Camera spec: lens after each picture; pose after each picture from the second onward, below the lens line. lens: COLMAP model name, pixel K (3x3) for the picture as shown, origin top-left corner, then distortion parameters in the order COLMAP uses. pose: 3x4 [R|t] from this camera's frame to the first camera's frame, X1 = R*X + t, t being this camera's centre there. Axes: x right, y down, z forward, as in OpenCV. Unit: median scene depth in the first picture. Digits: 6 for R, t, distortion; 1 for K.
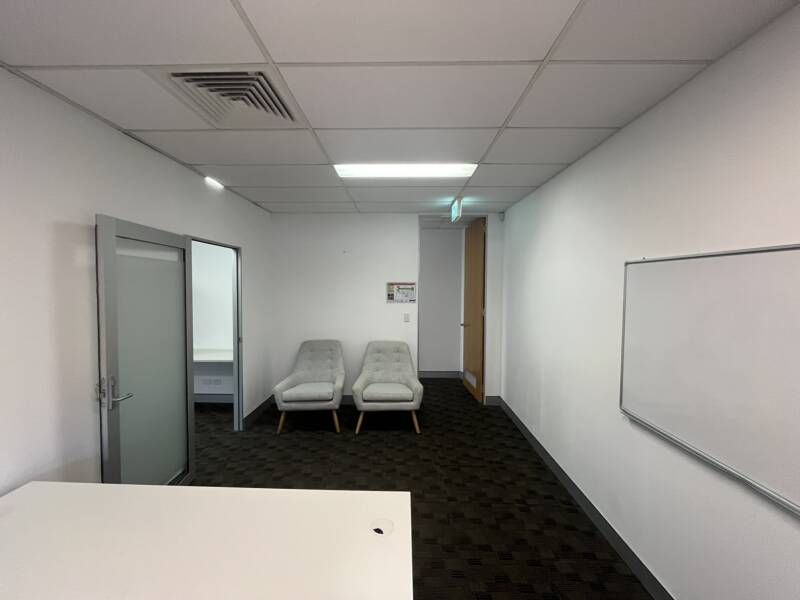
lens RADIAL K [[322.6, 0, 394.0], [0, 322.6, 295.2], [0, 0, 1]] dist [-0.003141, -0.000398]
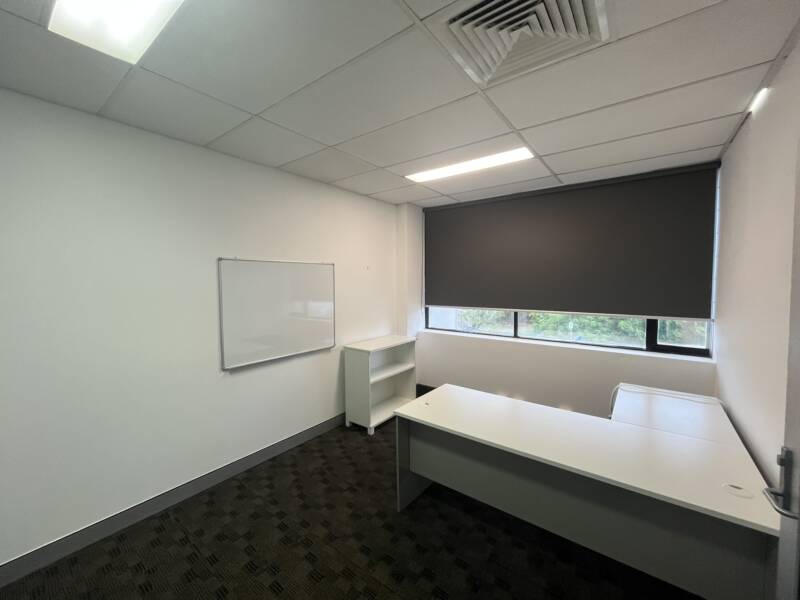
lens RADIAL K [[322.6, 0, 394.0], [0, 322.6, 295.2], [0, 0, 1]] dist [-0.003141, -0.000398]
pose [[-0.809847, -0.031281, 0.585806, -0.593407], [0.017125, 0.996891, 0.076907, -0.038318], [-0.586391, 0.072315, -0.806794, 1.573014]]
